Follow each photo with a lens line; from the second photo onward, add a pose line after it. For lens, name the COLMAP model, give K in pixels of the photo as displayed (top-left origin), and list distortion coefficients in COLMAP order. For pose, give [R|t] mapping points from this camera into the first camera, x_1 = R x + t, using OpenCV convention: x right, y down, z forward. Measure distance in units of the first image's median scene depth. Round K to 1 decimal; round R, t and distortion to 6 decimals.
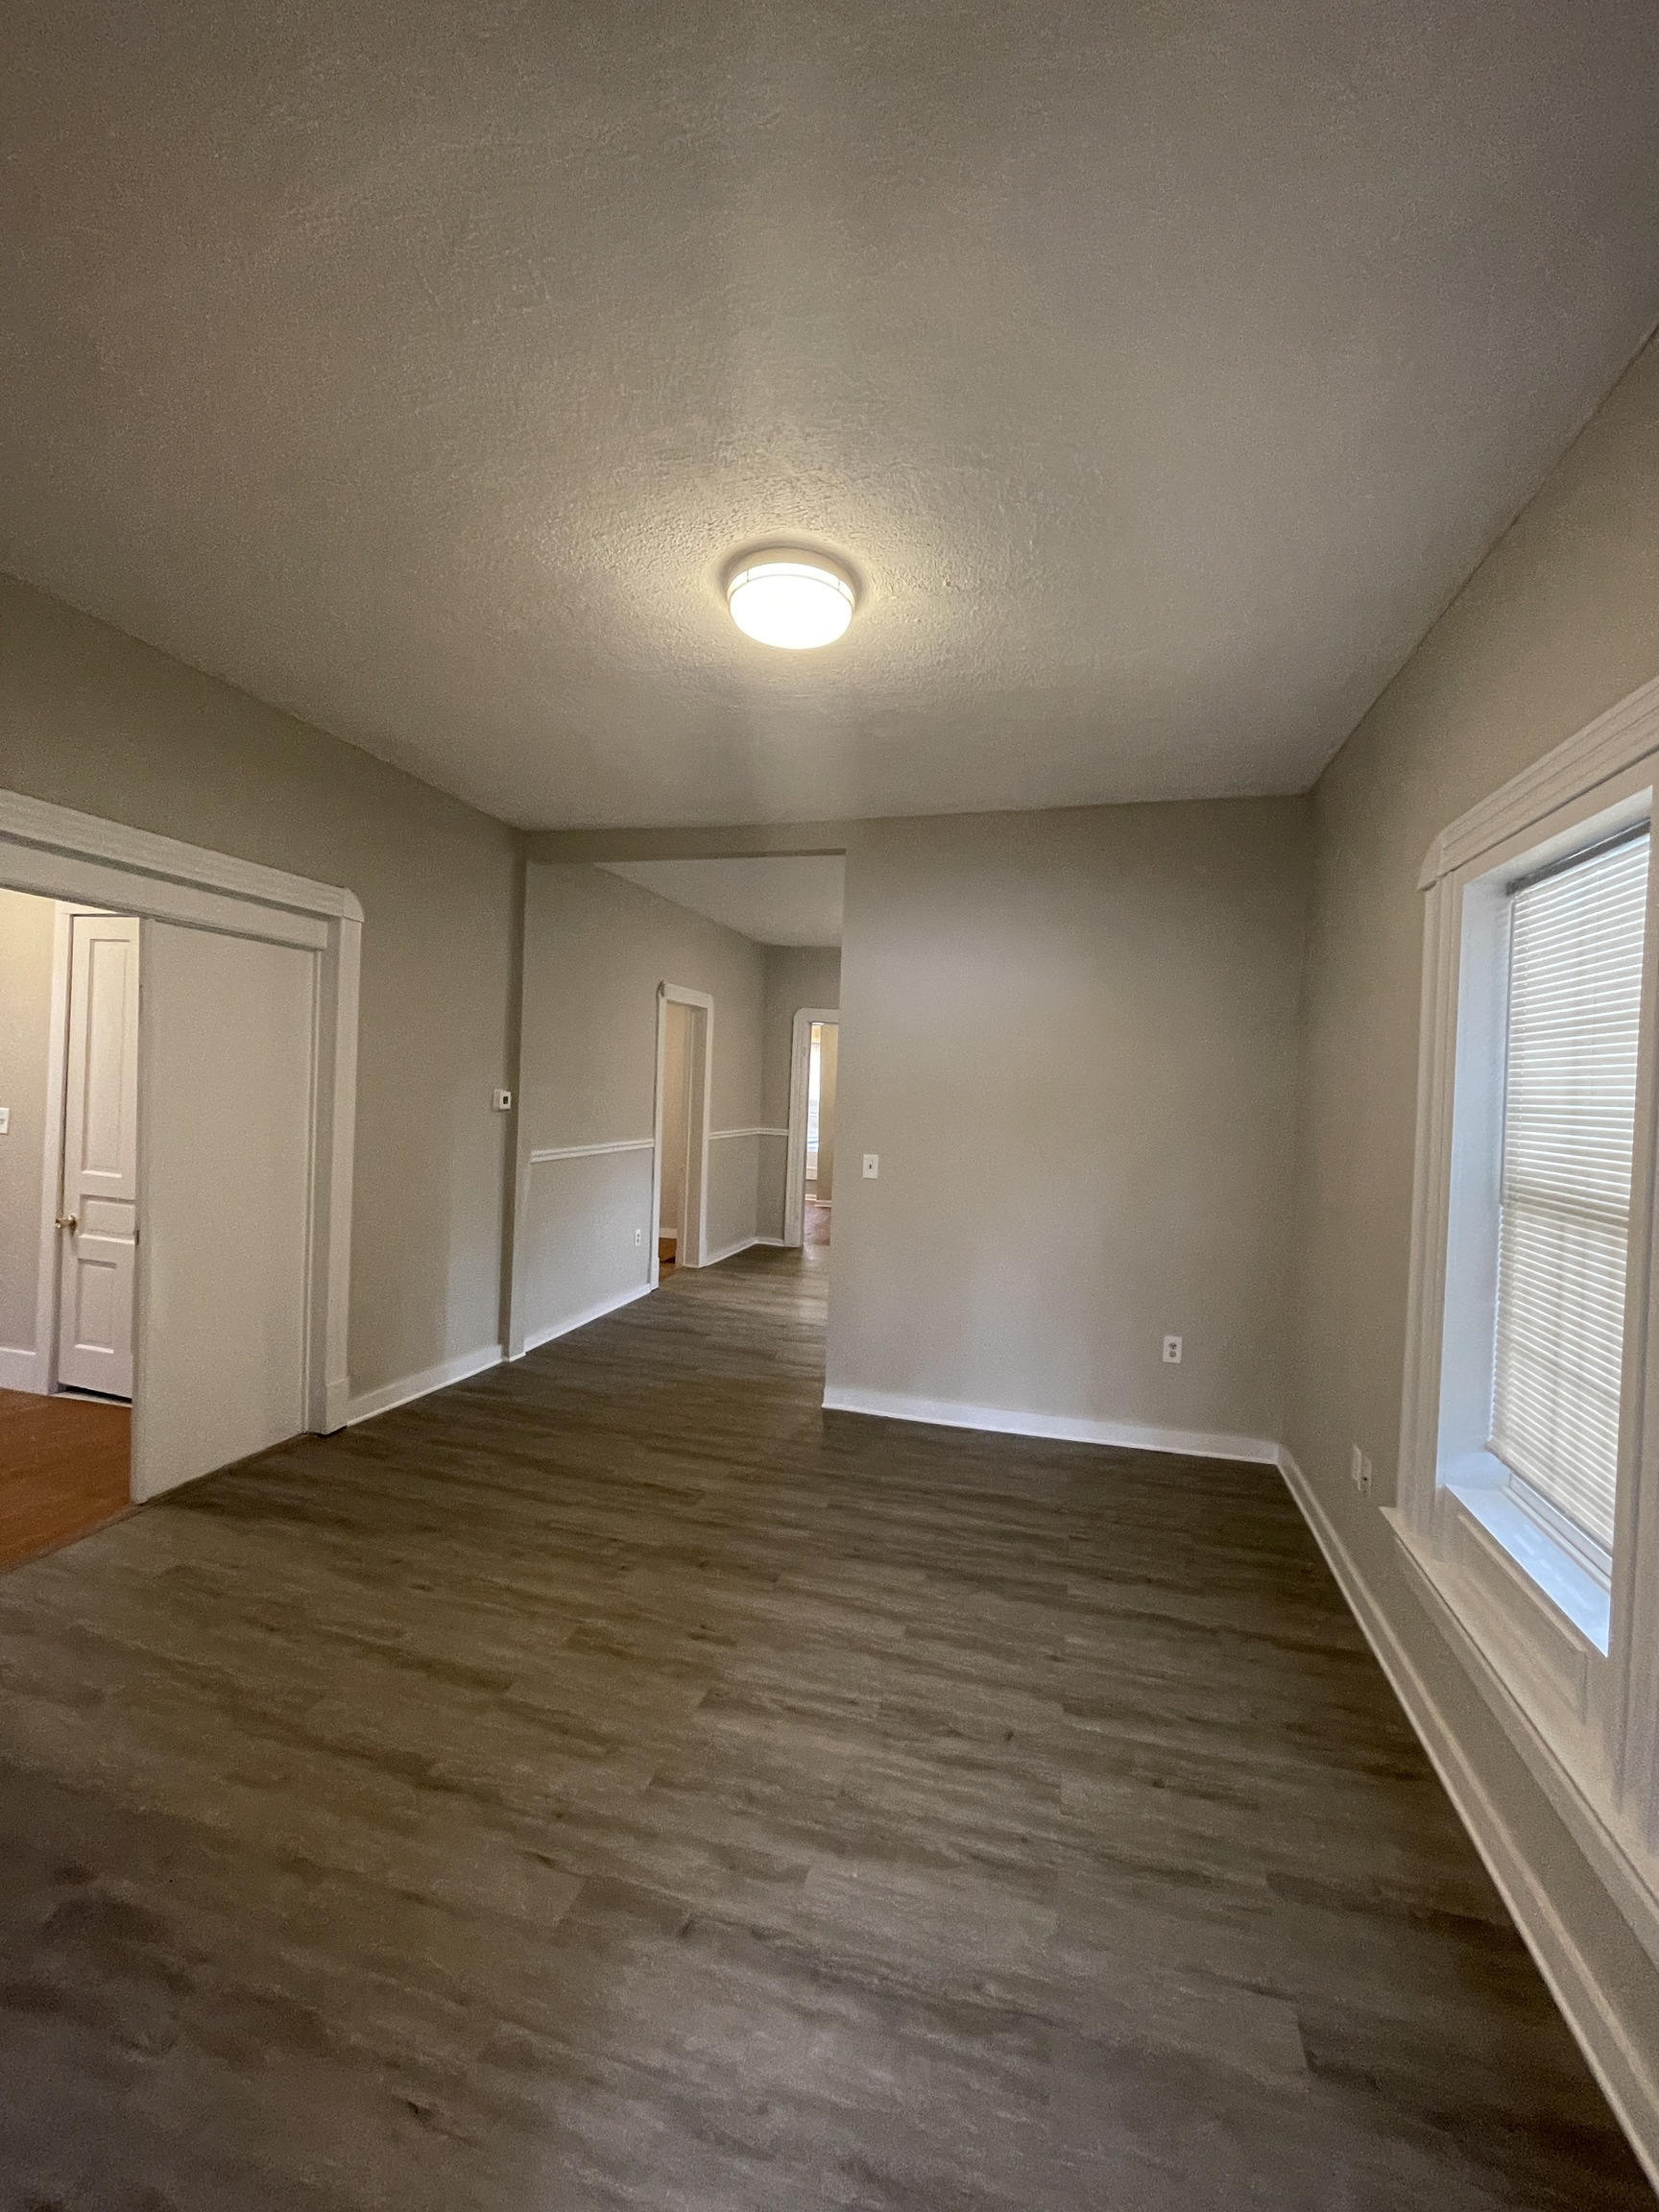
lens RADIAL K [[892.3, 0, 831.7], [0, 892.3, 1090.0], [0, 0, 1]] dist [-0.004792, -0.000660]
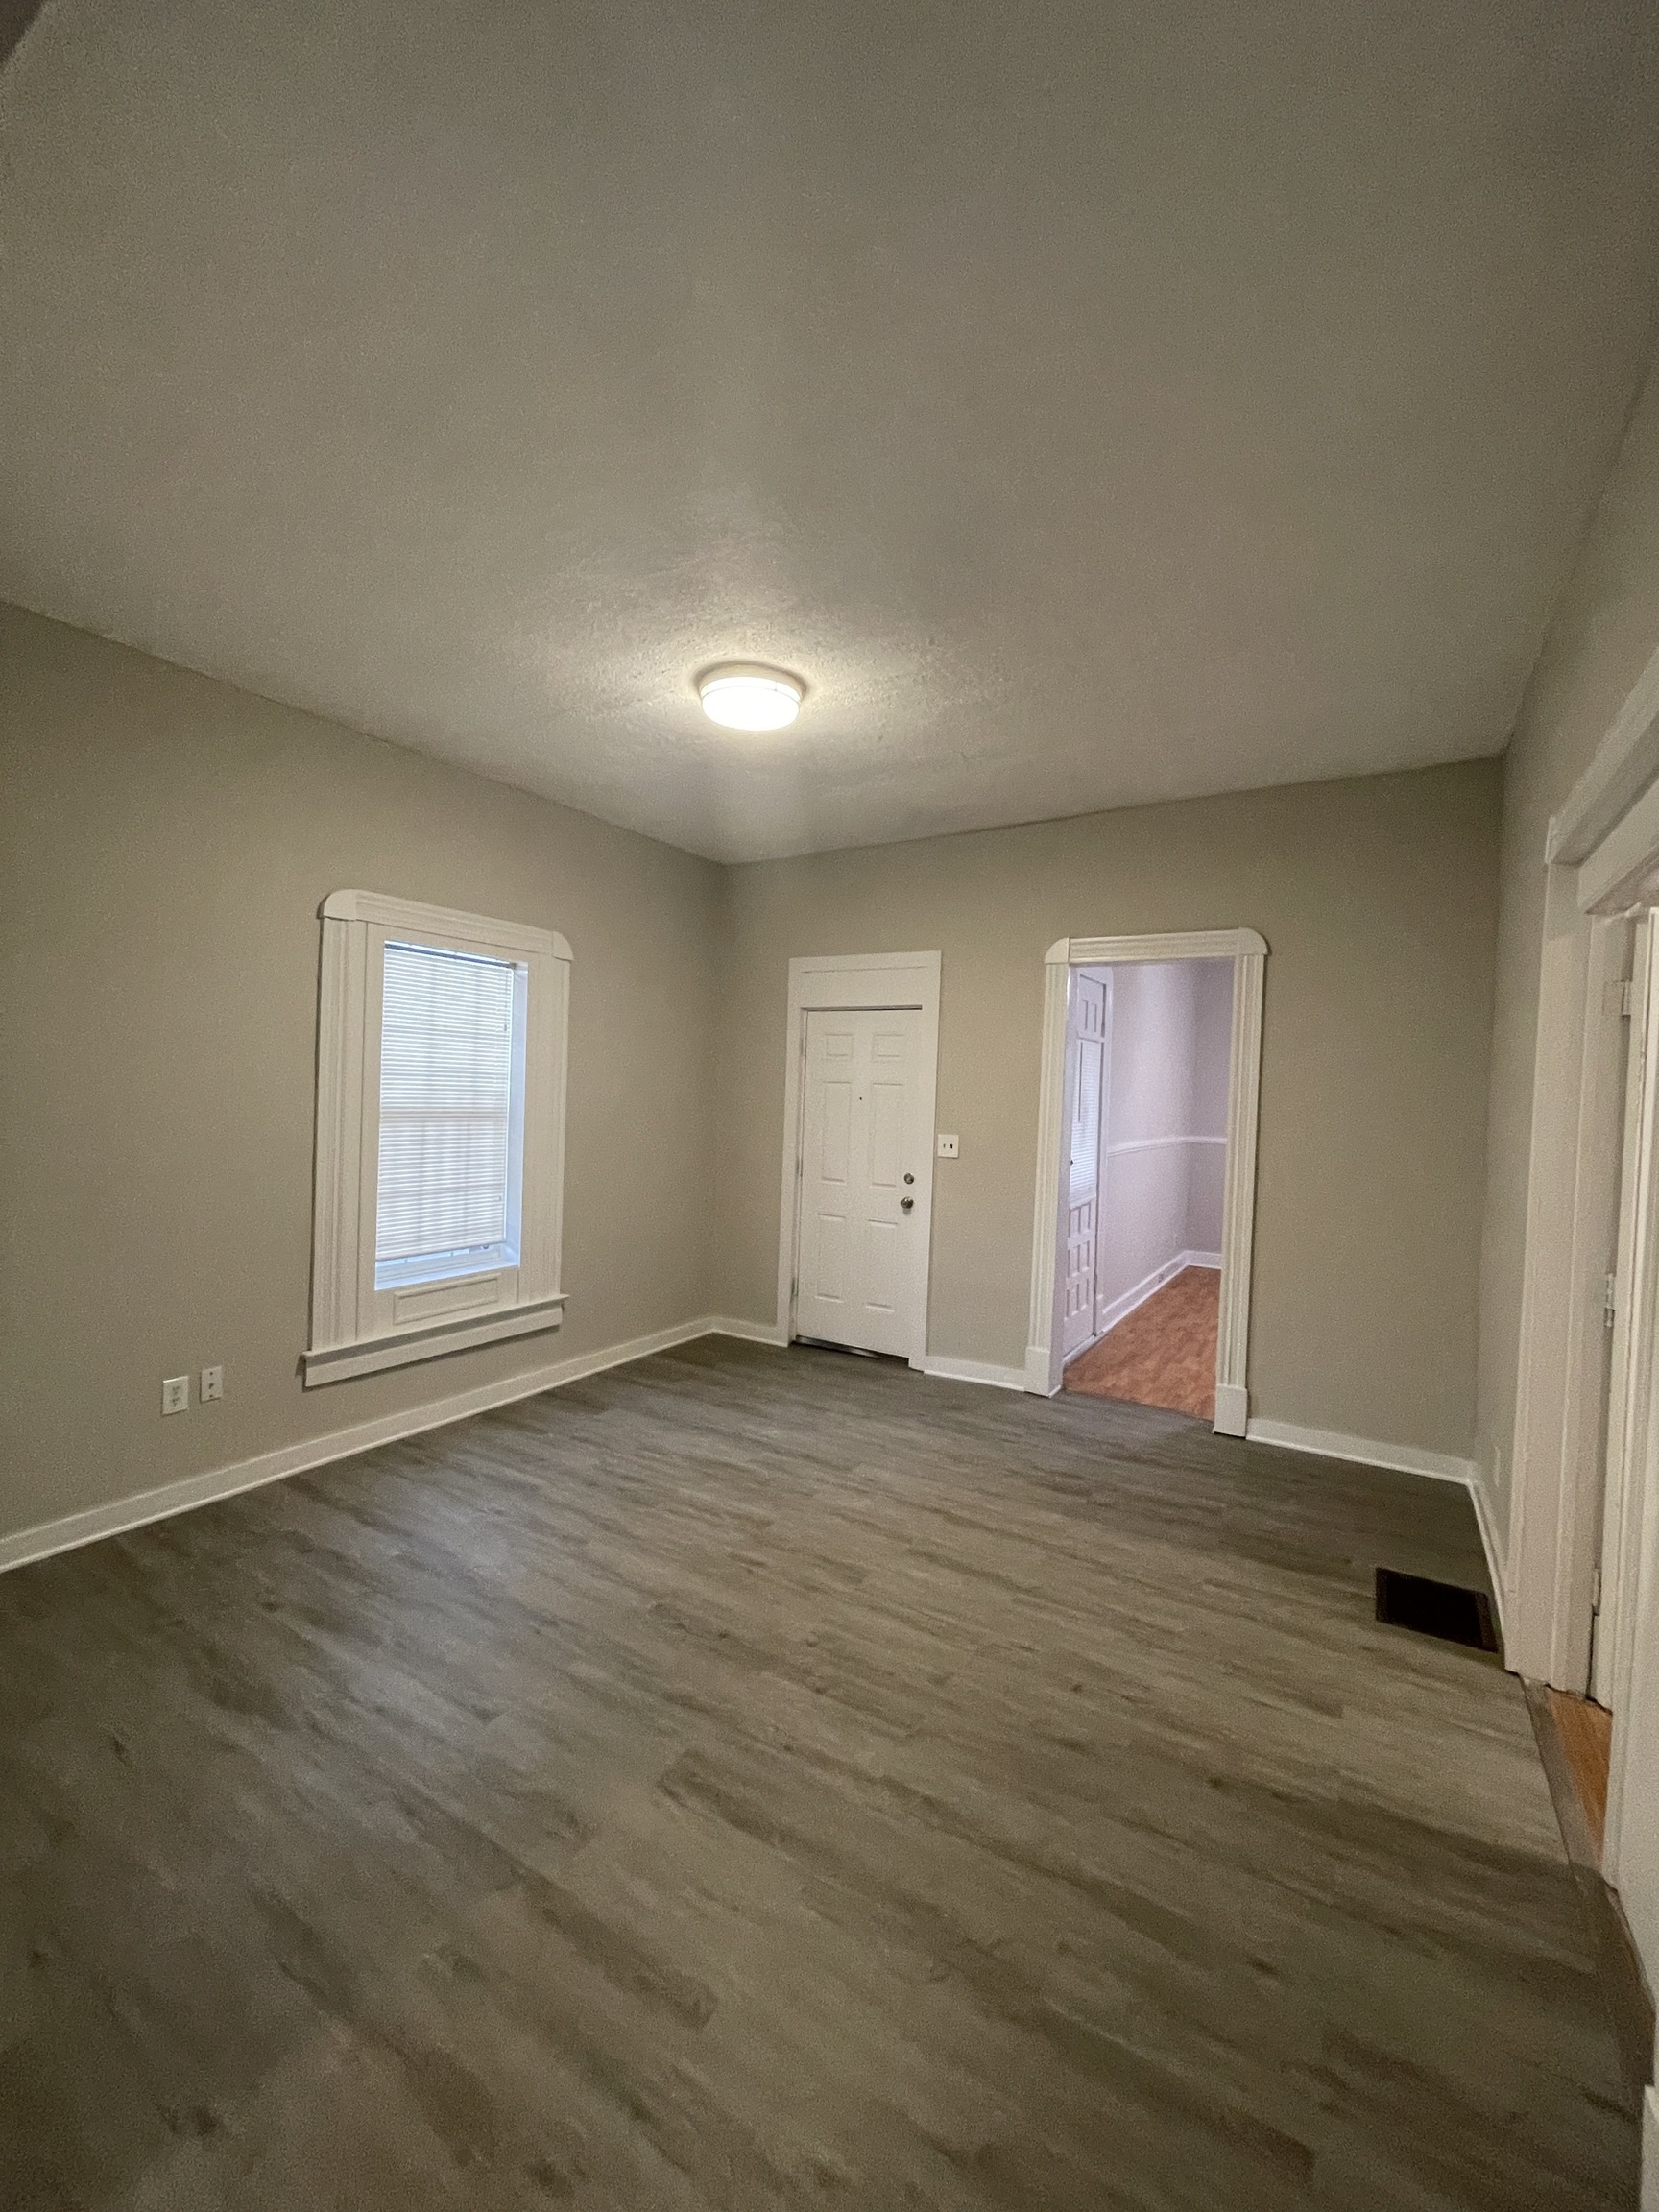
lens RADIAL K [[892.3, 0, 835.6], [0, 892.3, 1105.3], [0, 0, 1]] dist [-0.004792, -0.000660]
pose [[-0.960700, -0.070221, 0.268561, -0.545969], [-0.063598, 0.997420, 0.033294, -0.022125], [-0.270206, 0.014906, -0.962687, 2.201528]]
